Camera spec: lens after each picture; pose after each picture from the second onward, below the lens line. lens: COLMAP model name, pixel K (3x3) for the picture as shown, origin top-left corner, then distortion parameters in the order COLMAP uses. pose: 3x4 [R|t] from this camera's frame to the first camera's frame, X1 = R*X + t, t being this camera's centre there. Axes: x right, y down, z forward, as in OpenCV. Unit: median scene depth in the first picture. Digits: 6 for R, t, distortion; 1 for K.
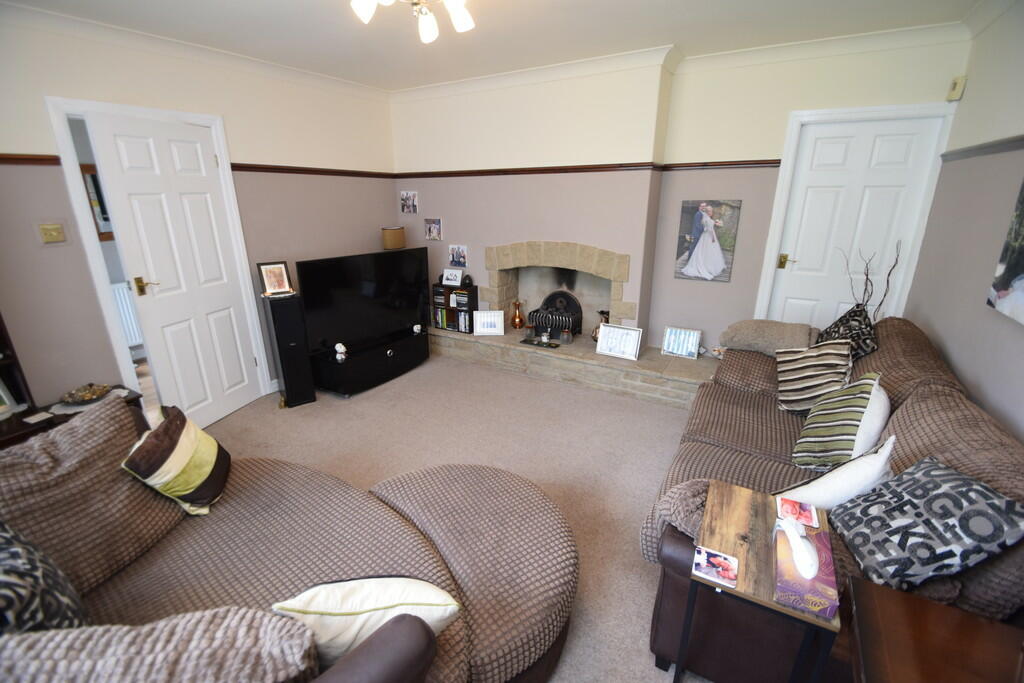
lens RADIAL K [[451.1, 0, 511.2], [0, 451.1, 343.5], [0, 0, 1]] dist [0.003171, -0.004524]
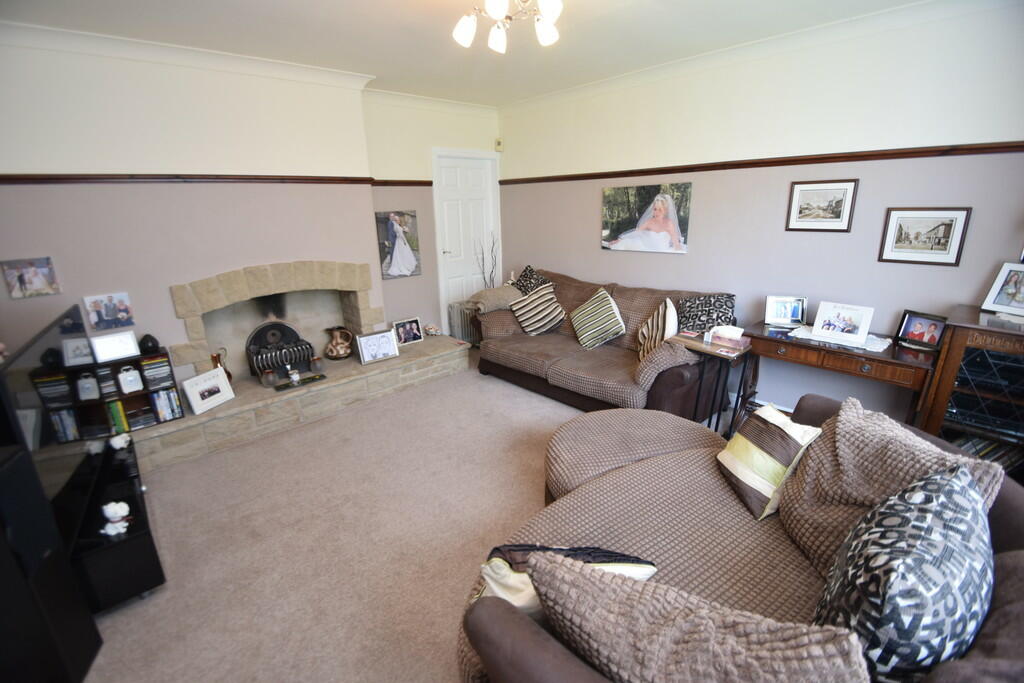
lens RADIAL K [[451.1, 0, 514.6], [0, 451.1, 335.9], [0, 0, 1]] dist [0.003171, -0.004524]
pose [[0.289506, -0.272941, 0.917436, -0.592380], [0.323240, 0.930053, 0.174692, -0.102351], [-0.900945, 0.245978, 0.357482, 0.324600]]
